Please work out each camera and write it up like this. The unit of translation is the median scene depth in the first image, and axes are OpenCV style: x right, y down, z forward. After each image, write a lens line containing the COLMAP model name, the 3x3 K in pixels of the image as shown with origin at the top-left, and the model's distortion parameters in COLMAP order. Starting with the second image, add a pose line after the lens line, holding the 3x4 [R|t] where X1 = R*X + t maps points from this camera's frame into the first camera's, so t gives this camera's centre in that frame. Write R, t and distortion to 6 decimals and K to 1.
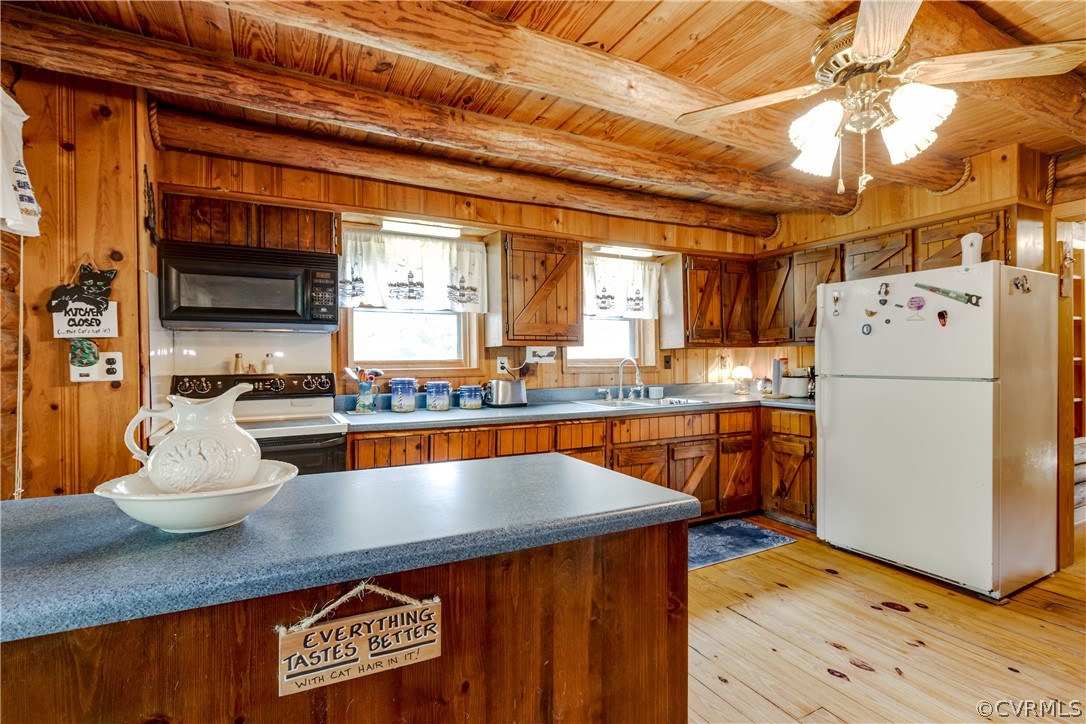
lens RADIAL K [[528.1, 0, 535.0], [0, 528.1, 363.2], [0, 0, 1]] dist [0.000083, 0.003320]
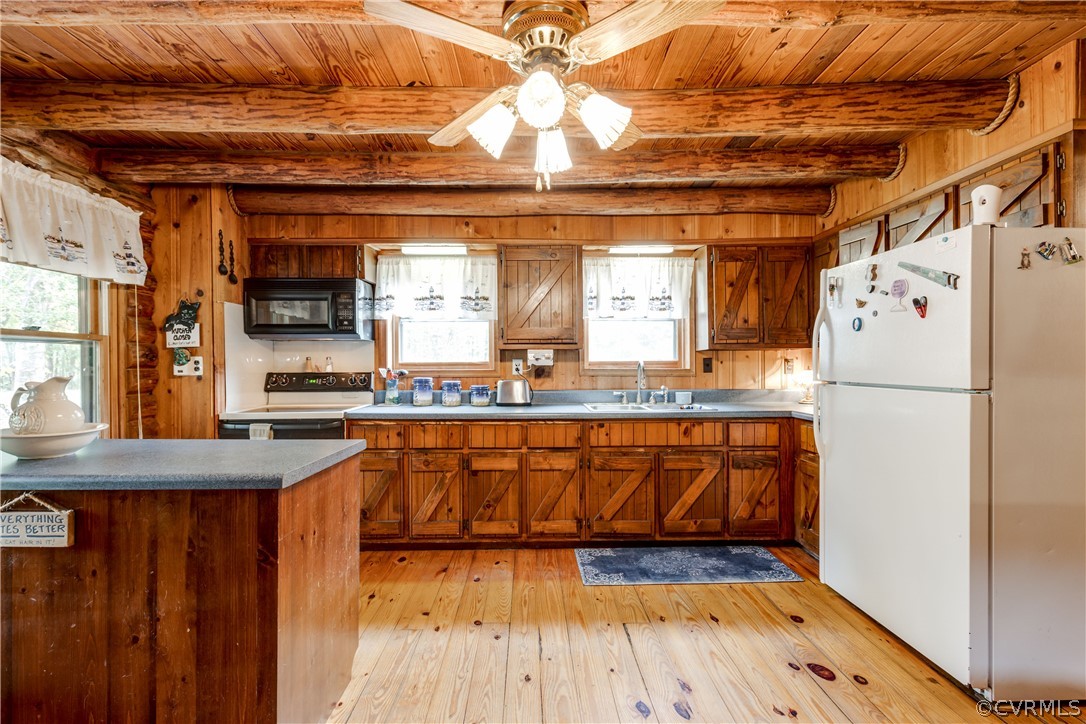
lens RADIAL K [[528.1, 0, 536.2], [0, 528.1, 367.9], [0, 0, 1]] dist [0.000083, 0.003320]
pose [[0.884457, 0.006798, -0.466572, 0.585155], [-0.005365, 0.999976, 0.004400, 0.000462], [0.466590, -0.001388, 0.884472, 0.080081]]
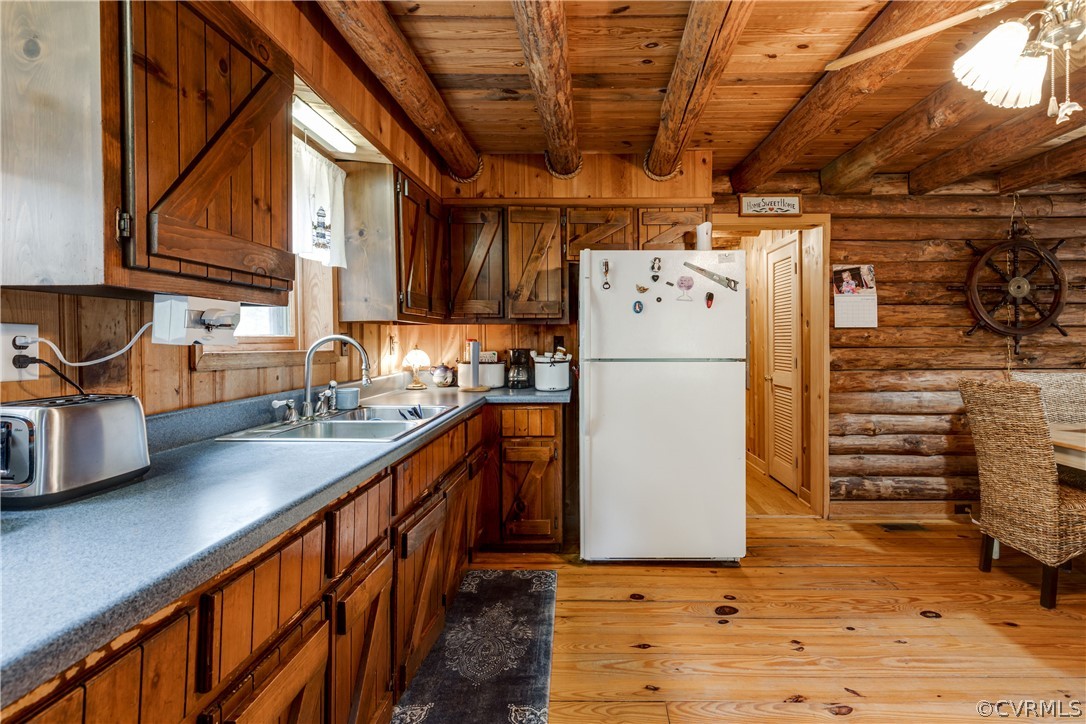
lens RADIAL K [[528.1, 0, 558.1], [0, 528.1, 340.2], [0, 0, 1]] dist [0.000083, 0.003320]
pose [[0.454840, 0.008319, 0.890534, -0.233345], [0.003965, 0.999928, -0.011366, 0.001976], [-0.890564, 0.008701, 0.454774, 0.732318]]
